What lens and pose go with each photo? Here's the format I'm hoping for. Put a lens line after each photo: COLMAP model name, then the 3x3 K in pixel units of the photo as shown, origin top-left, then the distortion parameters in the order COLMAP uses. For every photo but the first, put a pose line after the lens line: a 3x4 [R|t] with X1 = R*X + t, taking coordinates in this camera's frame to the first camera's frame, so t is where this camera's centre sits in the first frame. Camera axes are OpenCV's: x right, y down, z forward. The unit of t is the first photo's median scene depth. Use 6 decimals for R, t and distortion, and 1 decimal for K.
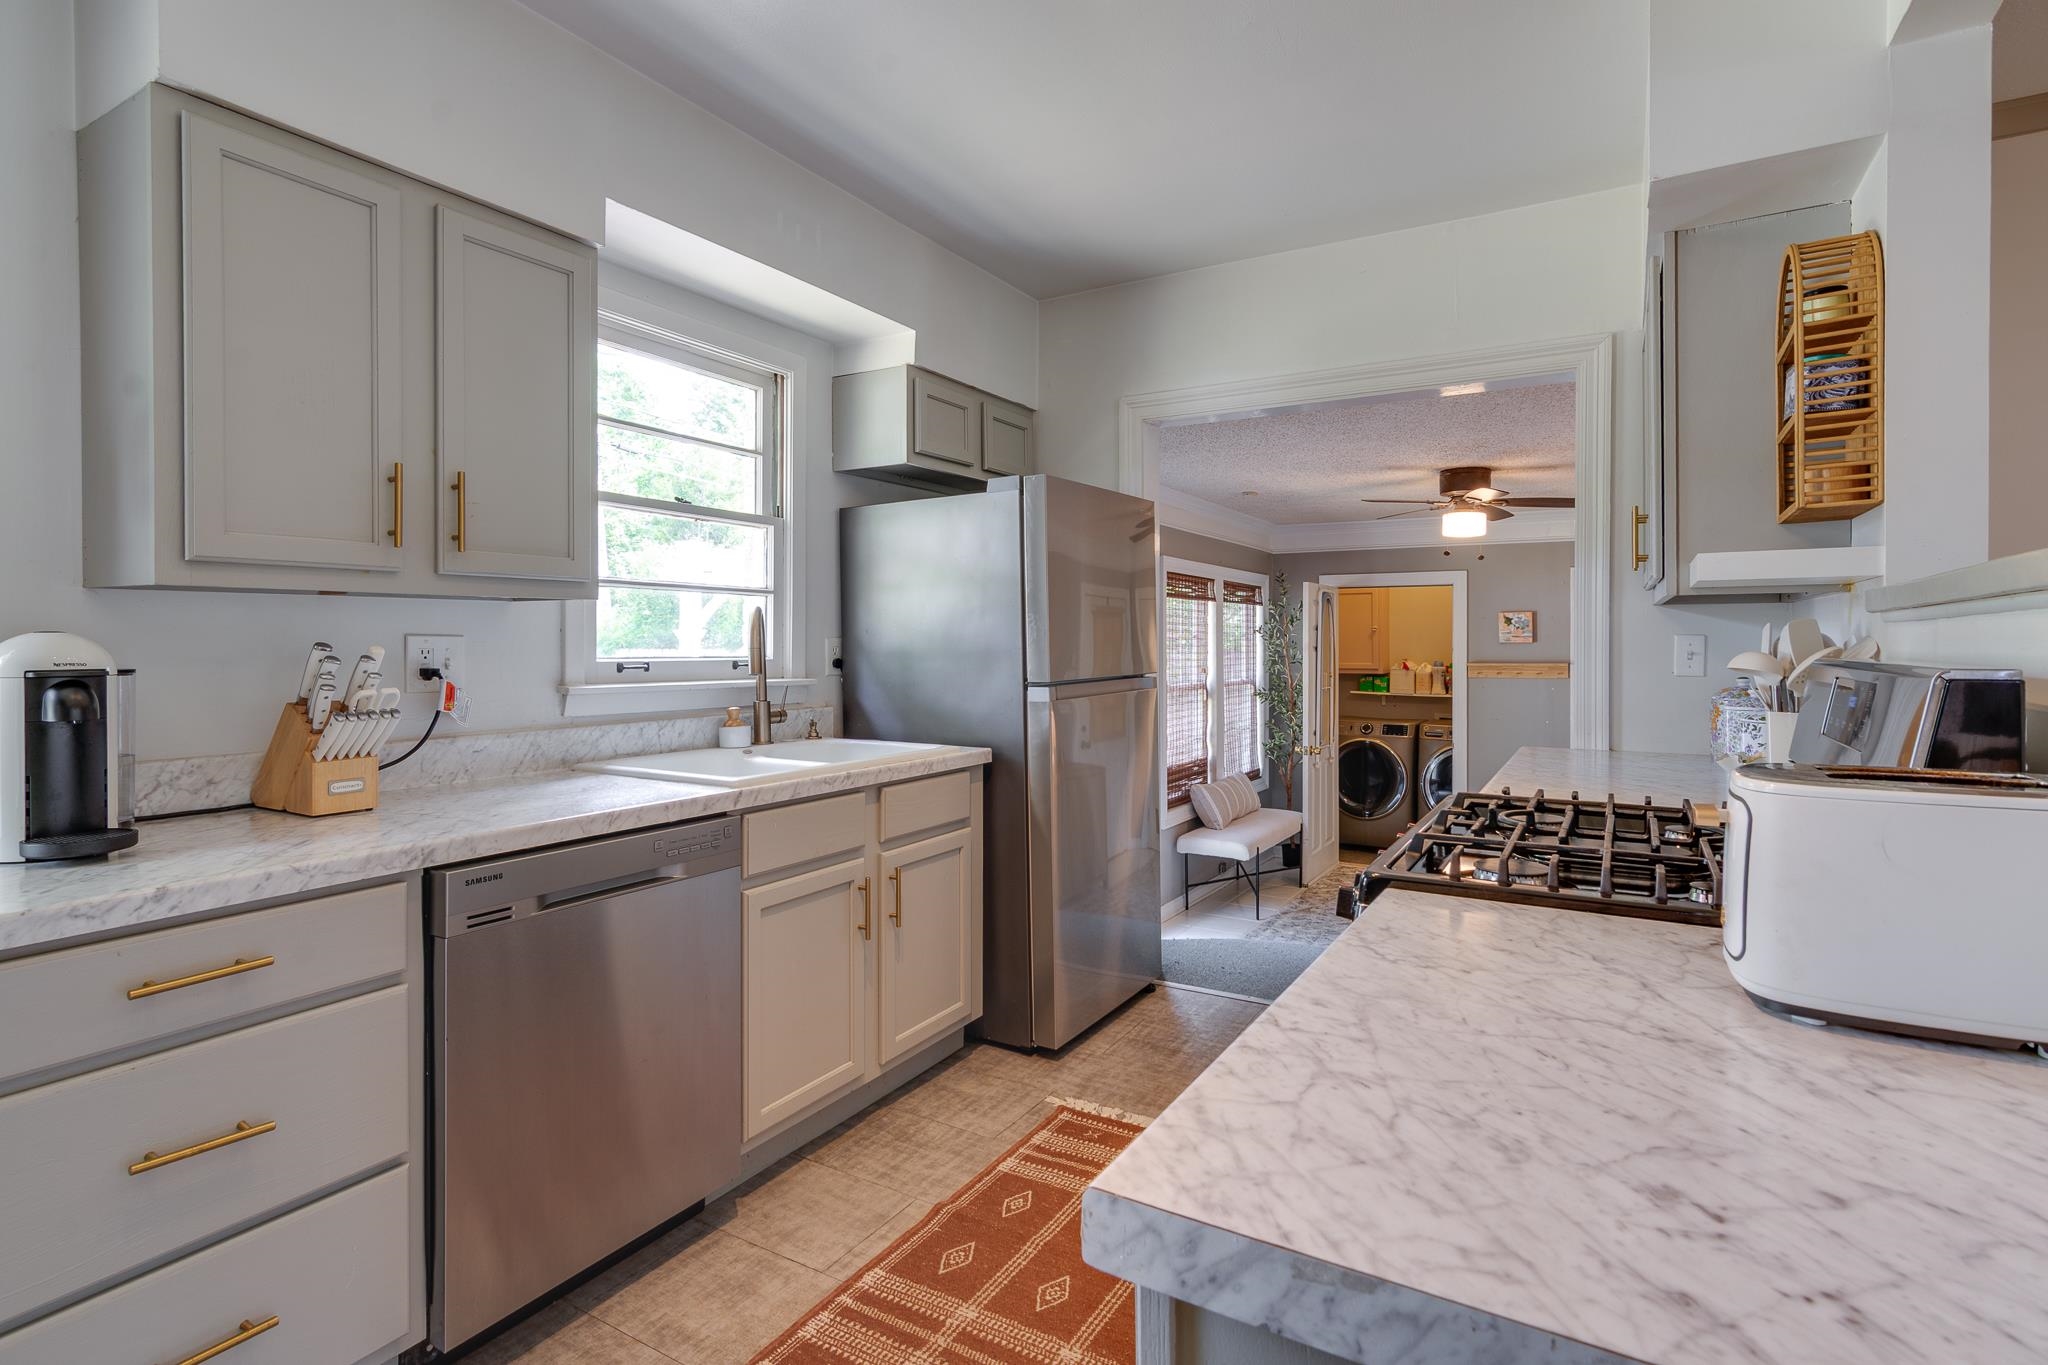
lens RADIAL K [[1003.7, 0, 1045.4], [0, 1003.7, 647.4], [0, 0, 1]] dist [-0.003647, 0.002554]
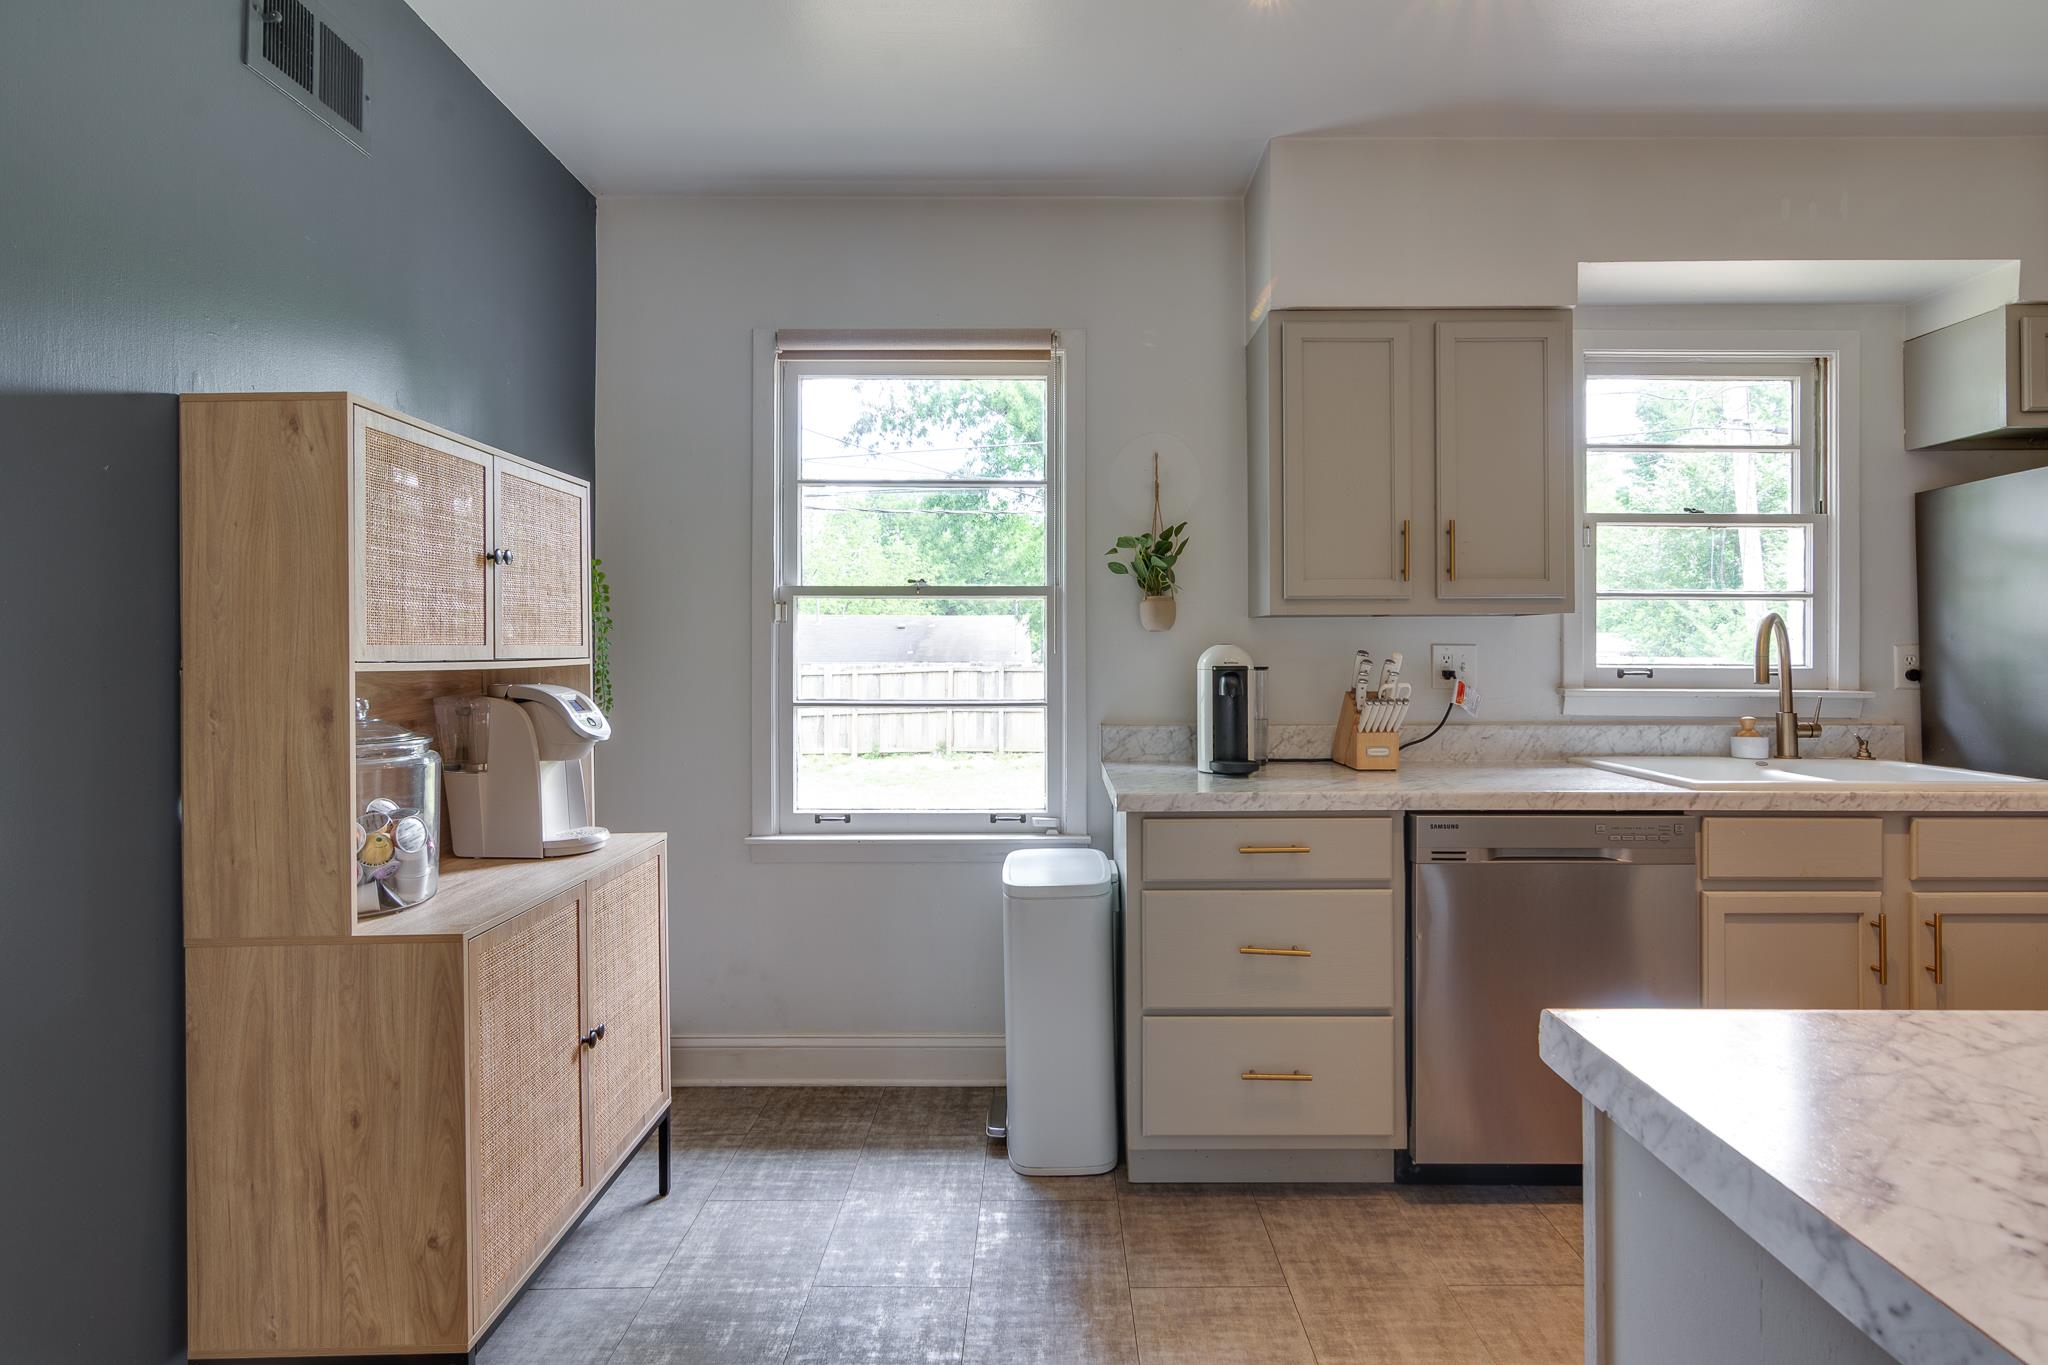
lens RADIAL K [[1003.7, 0, 1024.2], [0, 1003.7, 650.0], [0, 0, 1]] dist [-0.003647, 0.002554]
pose [[0.484163, -0.001410, -0.874977, 0.263917], [-0.004571, 0.999981, -0.004141, 0.002563], [0.874966, 0.006005, 0.484147, -0.111085]]
